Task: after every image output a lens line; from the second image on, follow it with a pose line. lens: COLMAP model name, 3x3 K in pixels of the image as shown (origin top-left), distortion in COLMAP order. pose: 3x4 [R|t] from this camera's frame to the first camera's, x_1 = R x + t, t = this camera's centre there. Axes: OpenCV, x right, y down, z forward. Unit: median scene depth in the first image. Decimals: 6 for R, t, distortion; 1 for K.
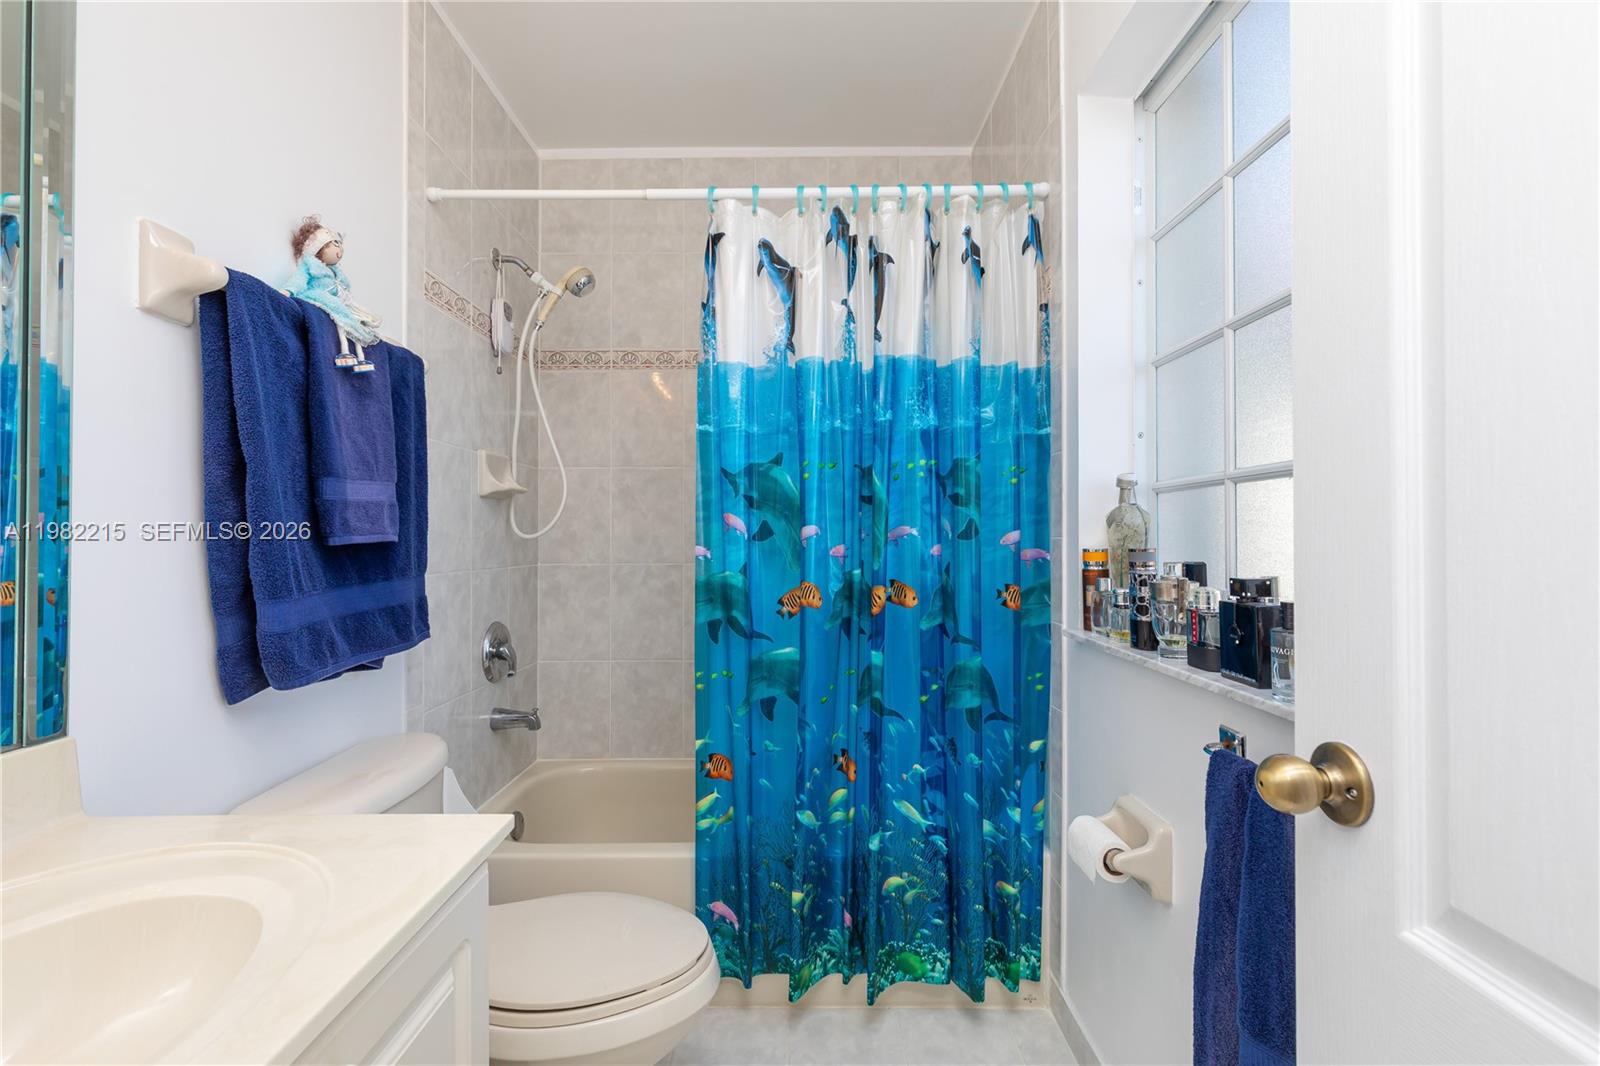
lens RADIAL K [[723.5, 0, 797.2], [0, 723.5, 528.7], [0, 0, 1]] dist [0.007032, -0.002339]
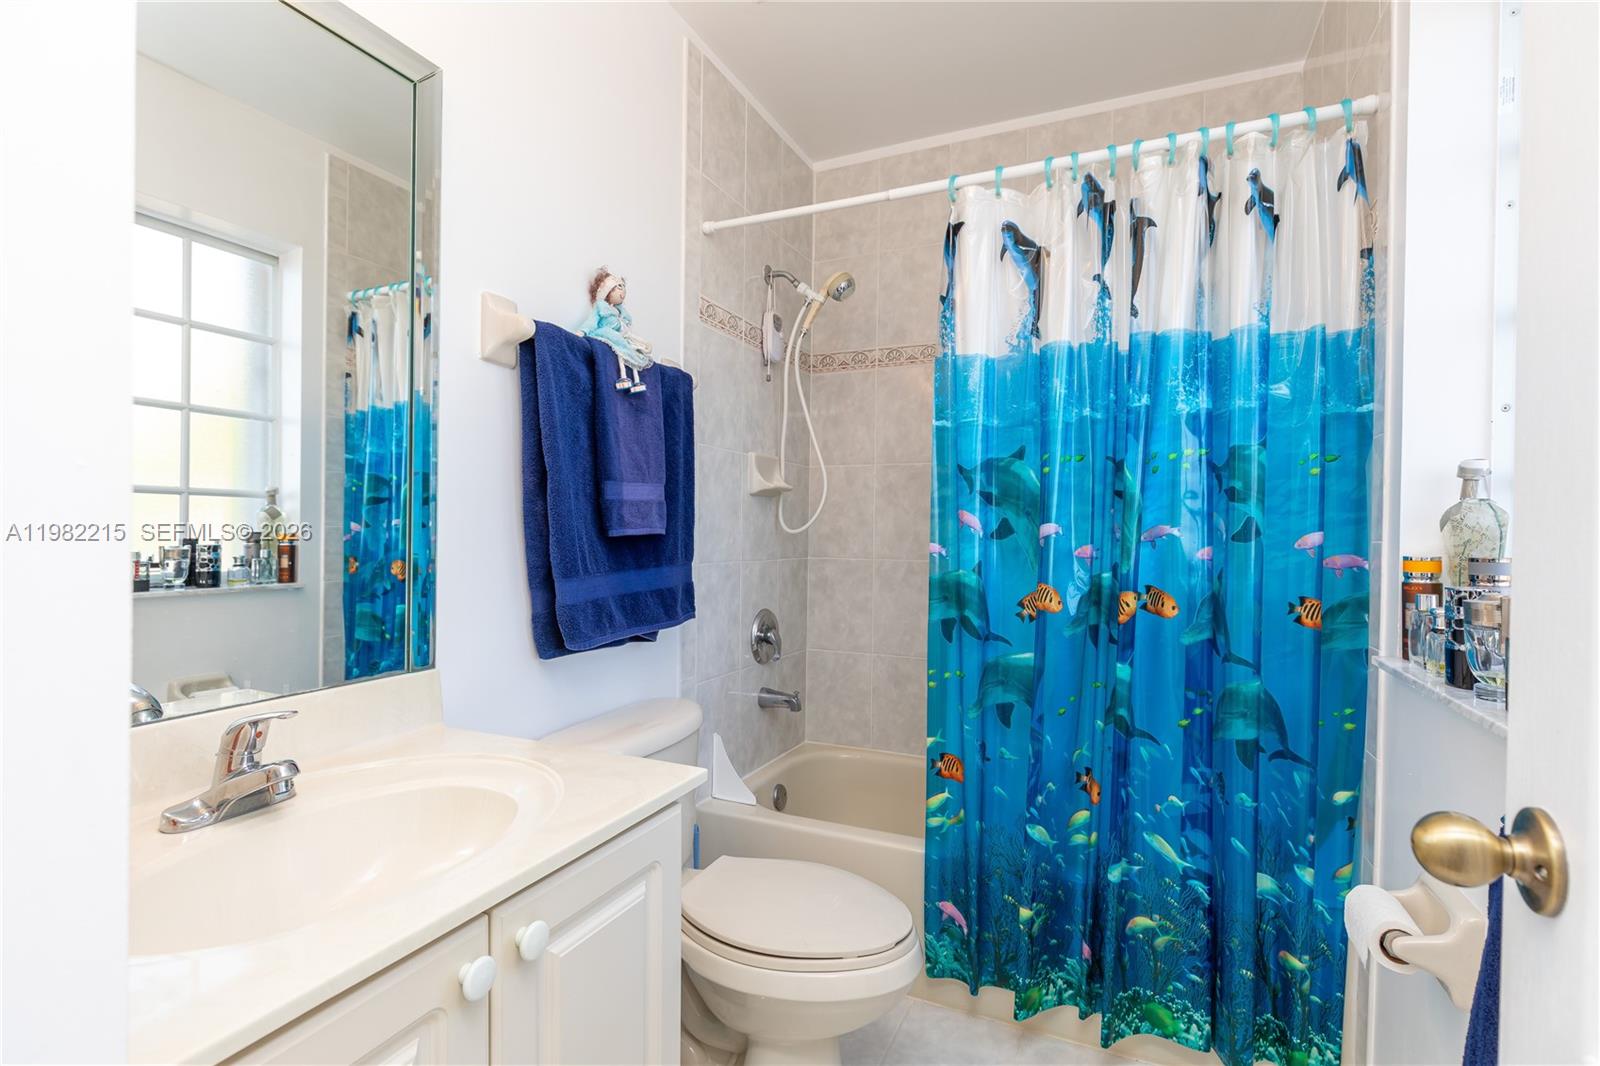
lens RADIAL K [[770.2, 0, 810.6], [0, 770.2, 535.5], [0, 0, 1]] dist [-0.001886, 0.000608]
pose [[0.909539, 0.015770, -0.415320, 0.148548], [-0.009796, 0.999816, 0.016512, -0.002414], [0.415504, -0.010950, 0.909525, -0.030324]]
